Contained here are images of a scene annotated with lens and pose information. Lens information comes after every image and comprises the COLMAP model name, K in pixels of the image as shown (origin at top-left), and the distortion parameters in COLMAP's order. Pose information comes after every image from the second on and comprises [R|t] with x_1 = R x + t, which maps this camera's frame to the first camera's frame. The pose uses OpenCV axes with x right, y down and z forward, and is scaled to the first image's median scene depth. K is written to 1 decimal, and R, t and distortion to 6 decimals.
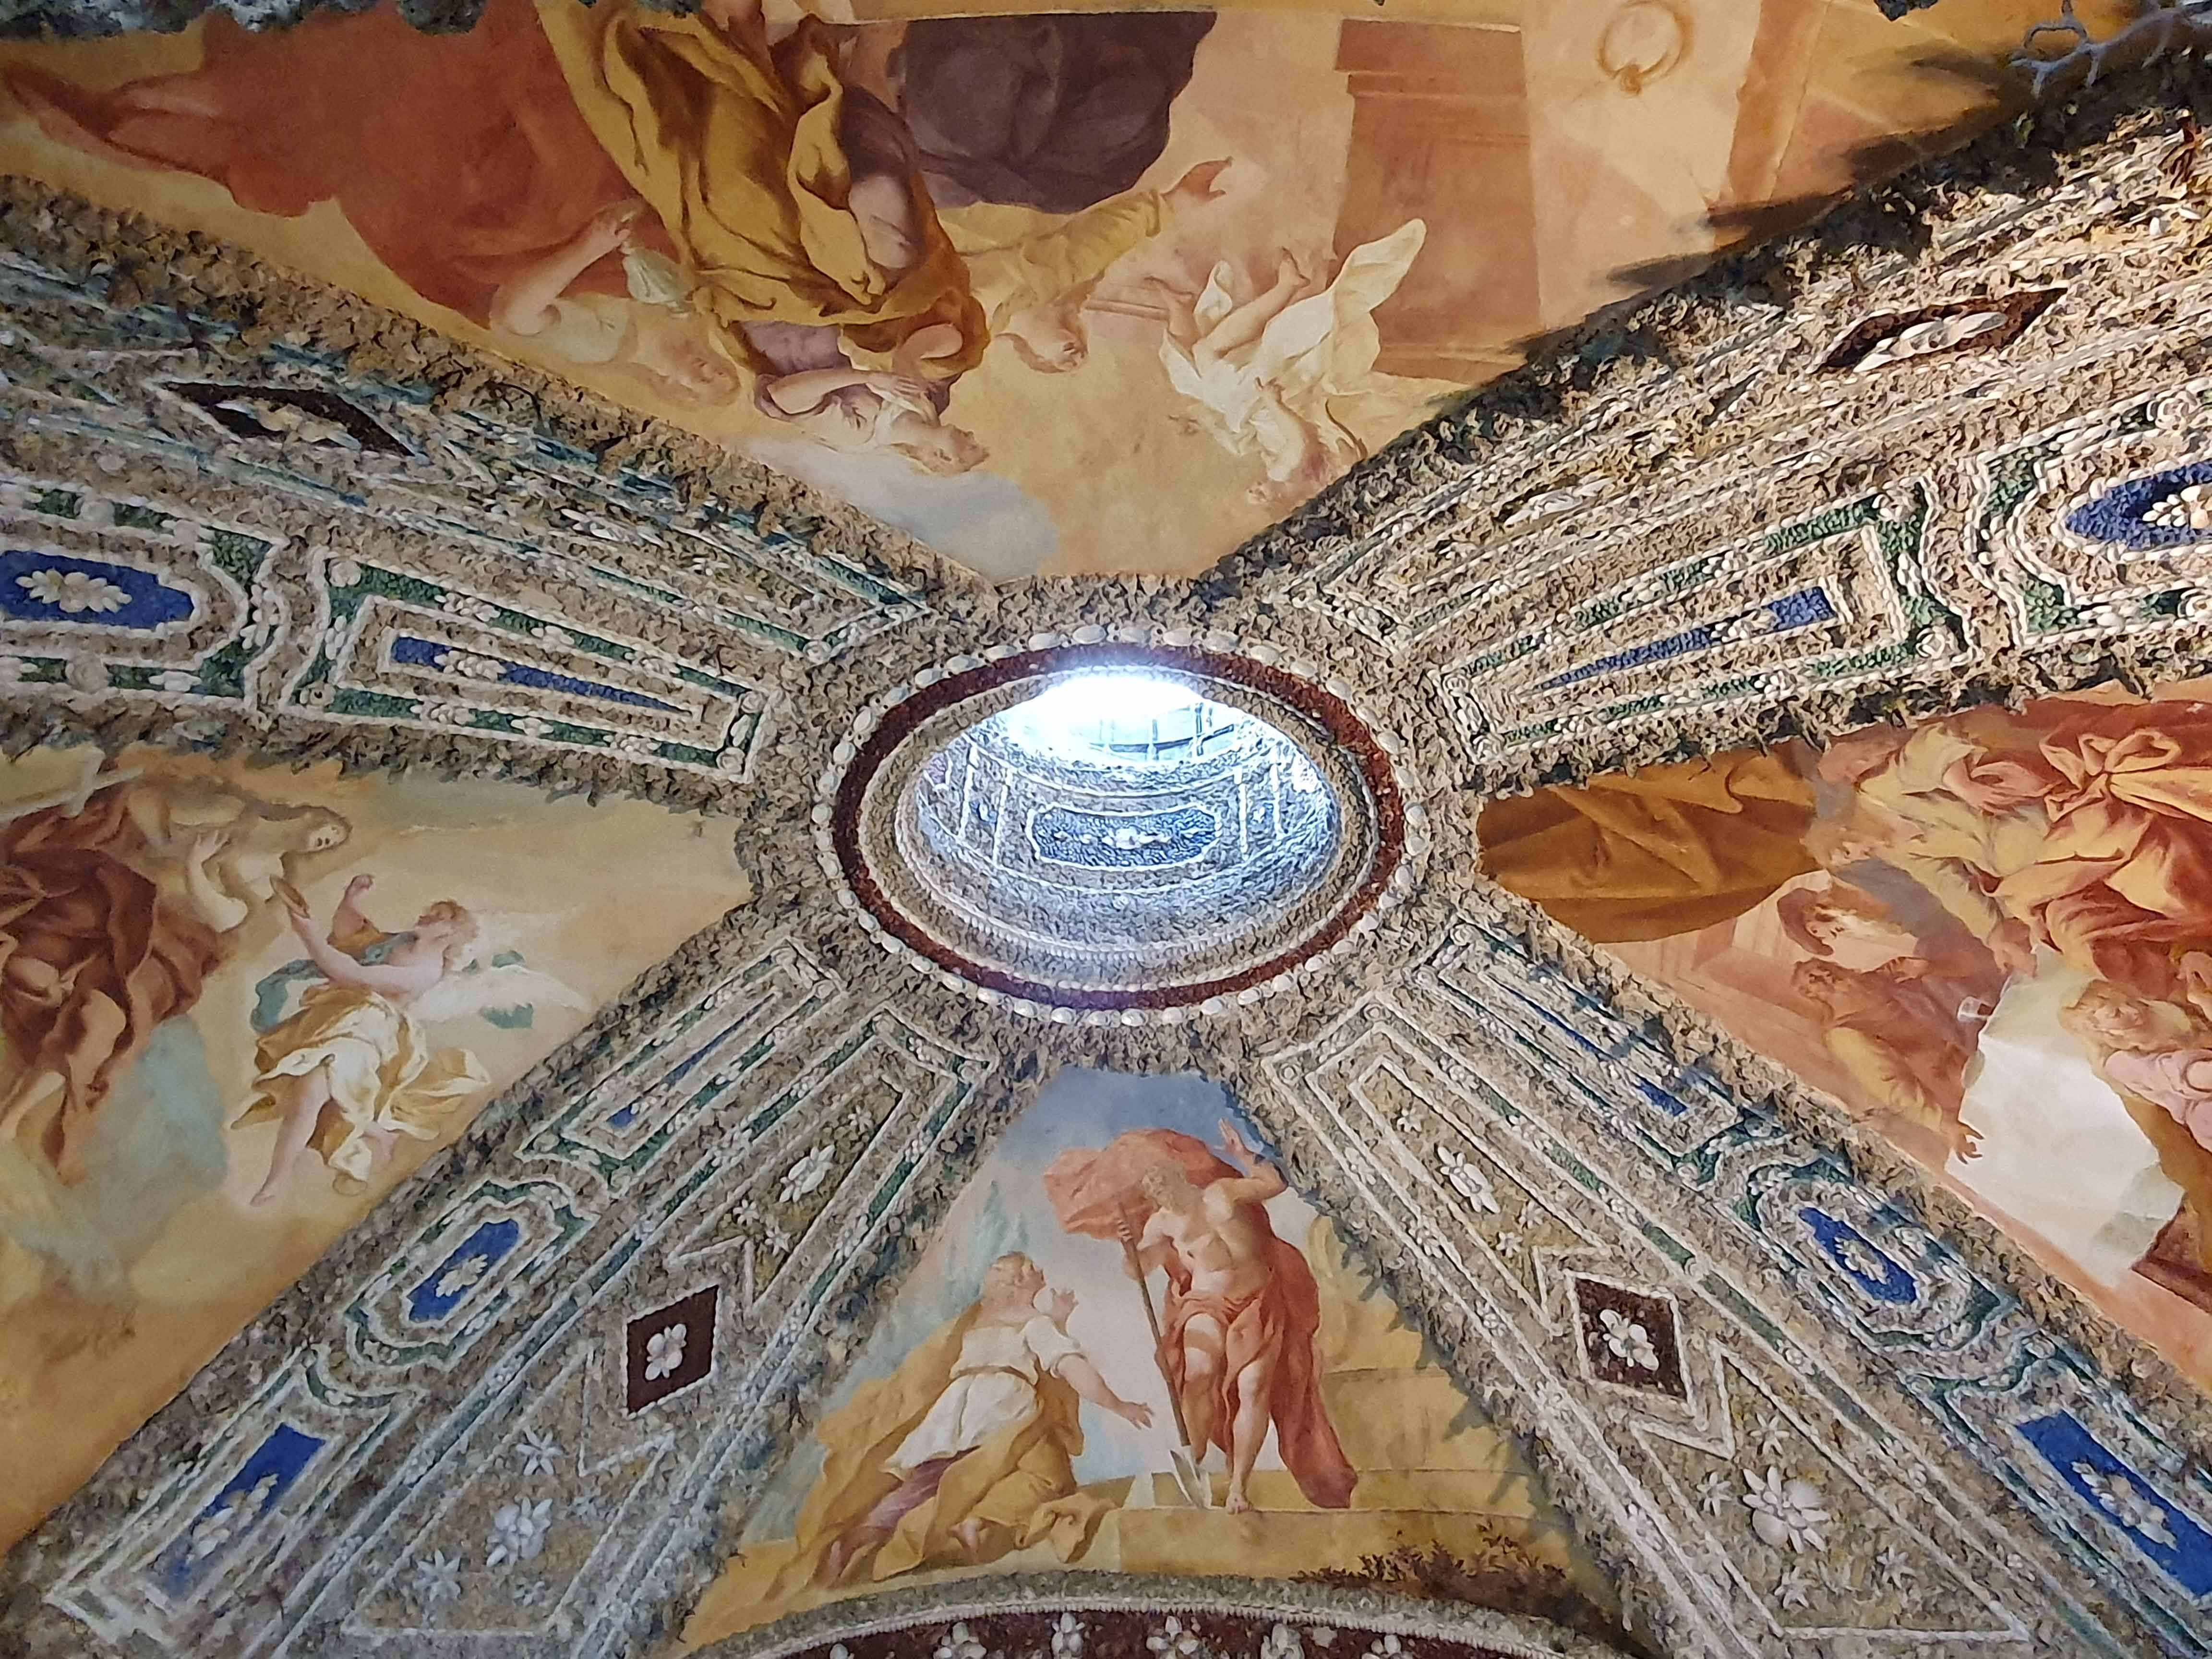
lens RADIAL K [[881.6, 0, 1095.1], [0, 881.6, 827.1], [0, 0, 1]] dist [0.003627, -0.000724]
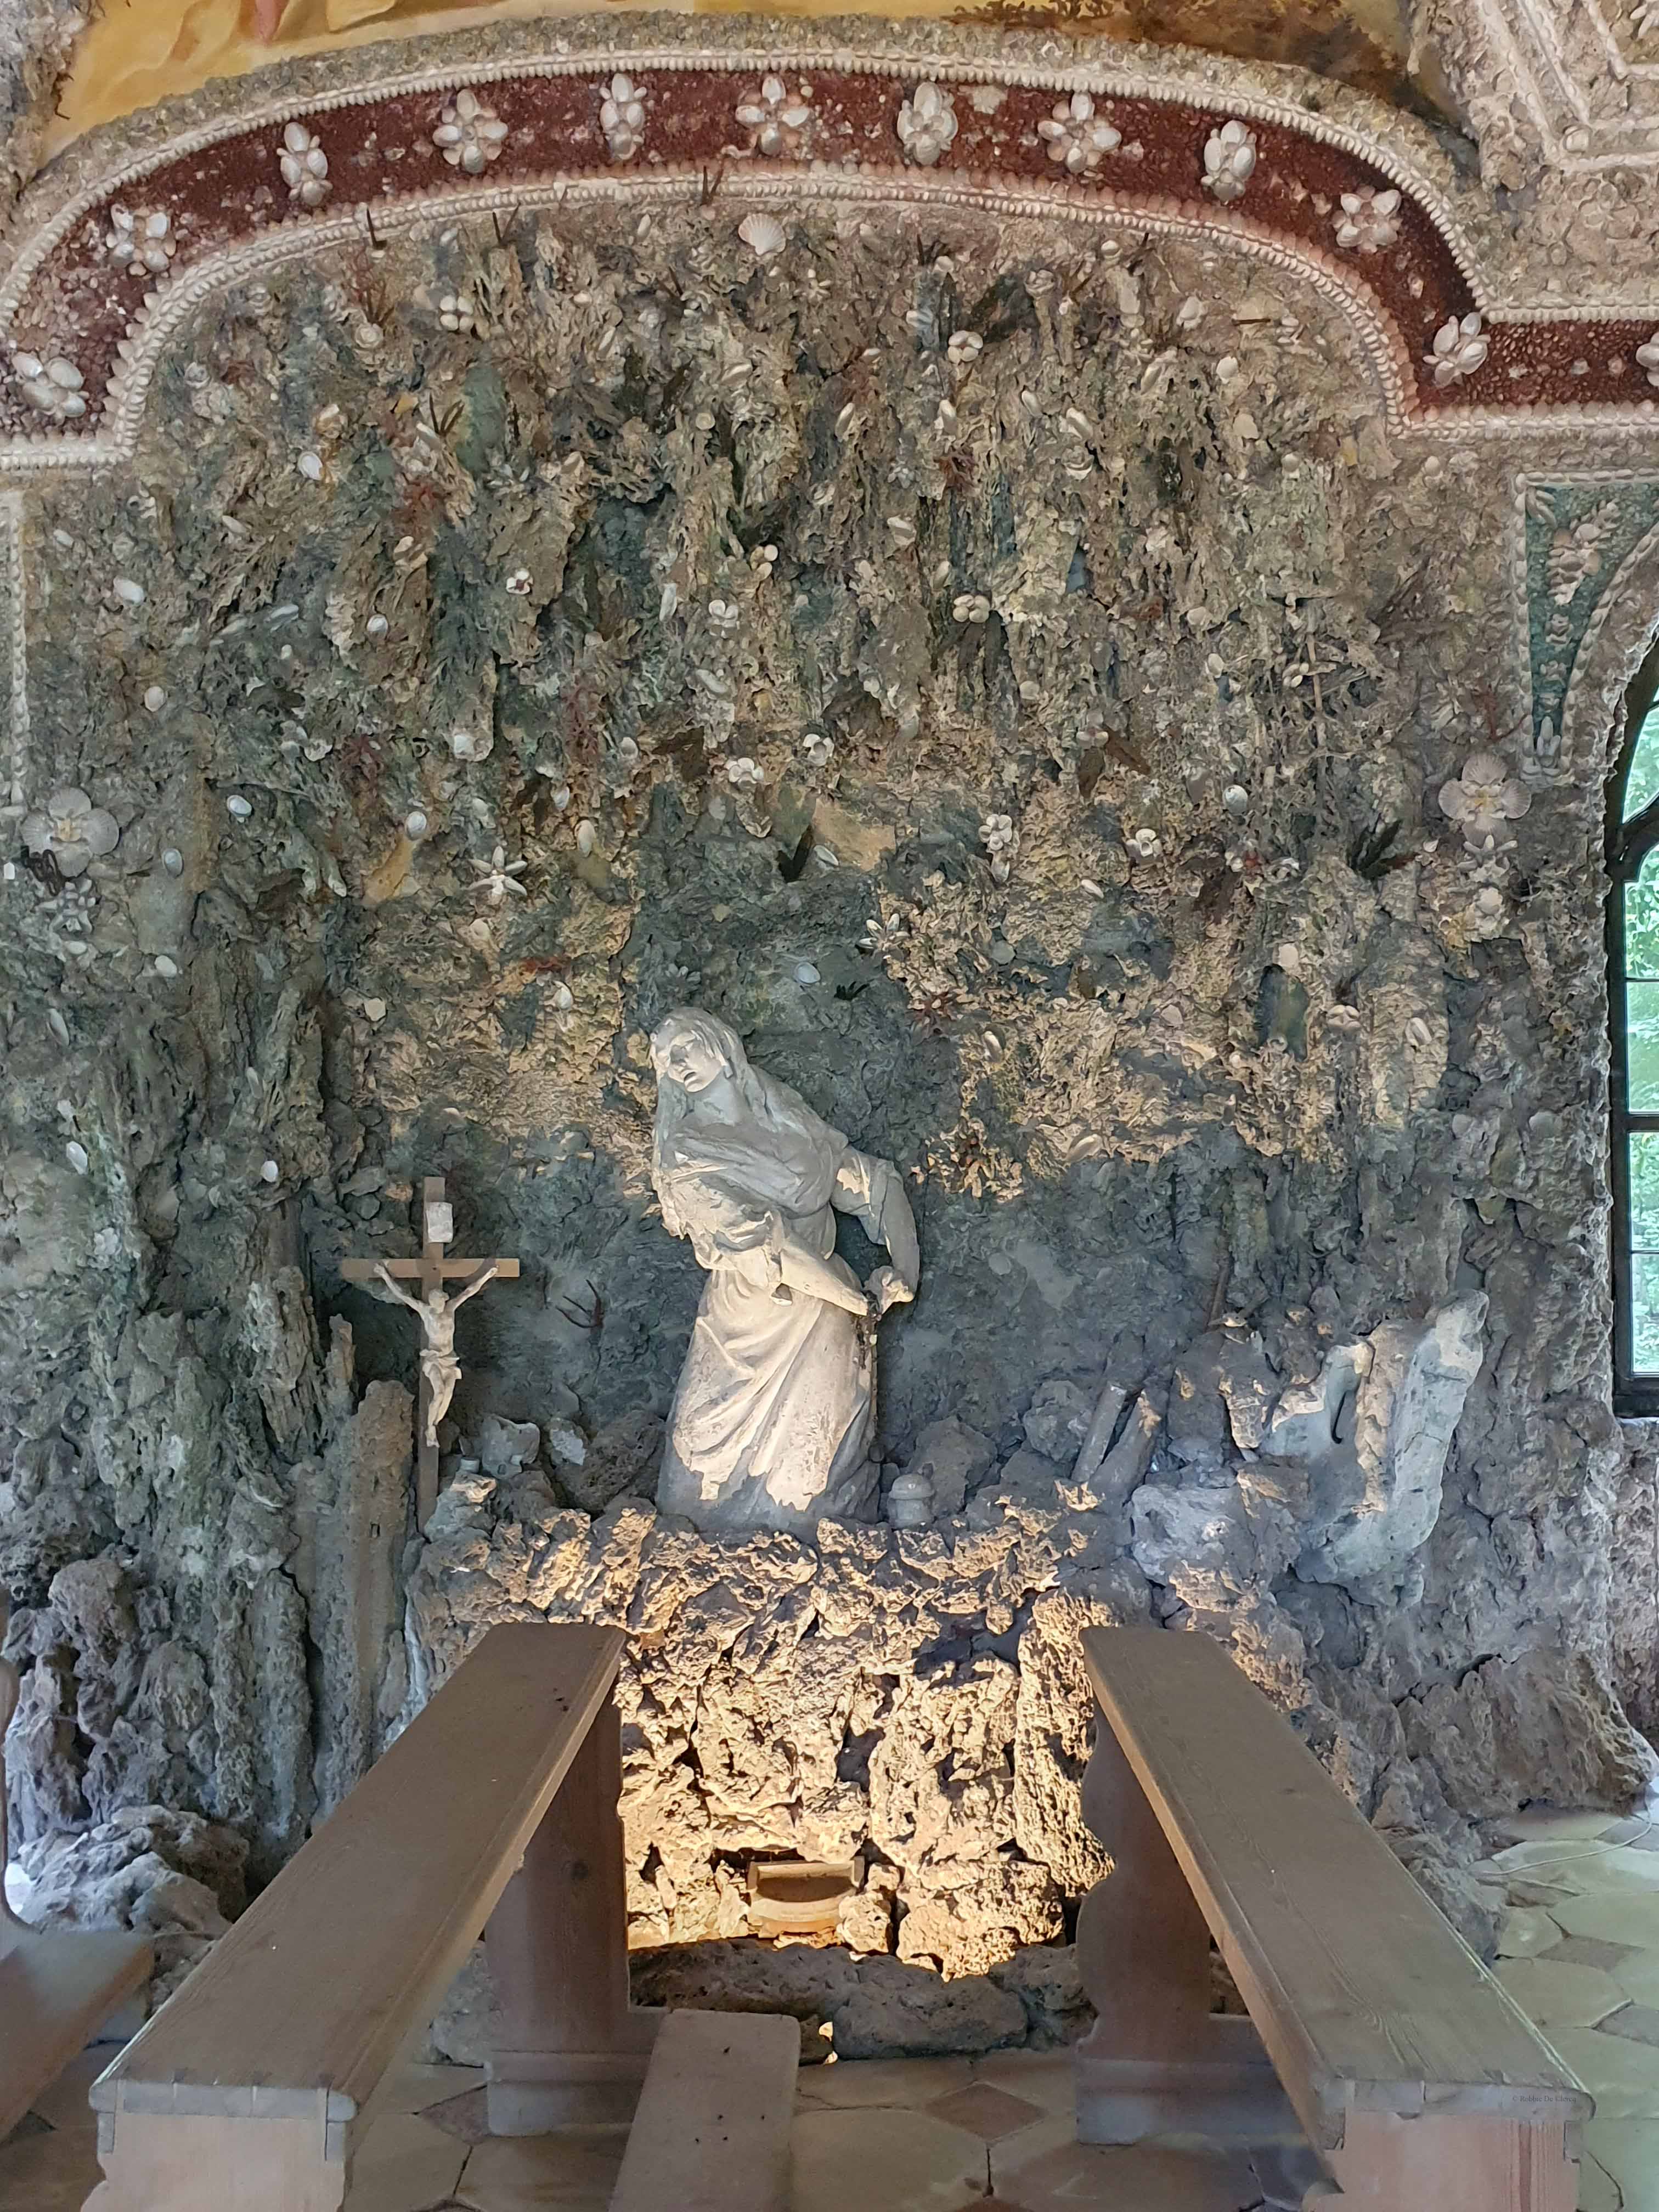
lens RADIAL K [[2356.9, 0, 847.6], [0, 2356.9, 1102.8], [0, 0, 1]] dist [0.032991, 0.000000]
pose [[0.999748, -0.008165, 0.020925, 0.101015], [-0.010602, 0.649731, 0.760091, 0.003284], [-0.019801, -0.760121, 0.649480, -0.818470]]
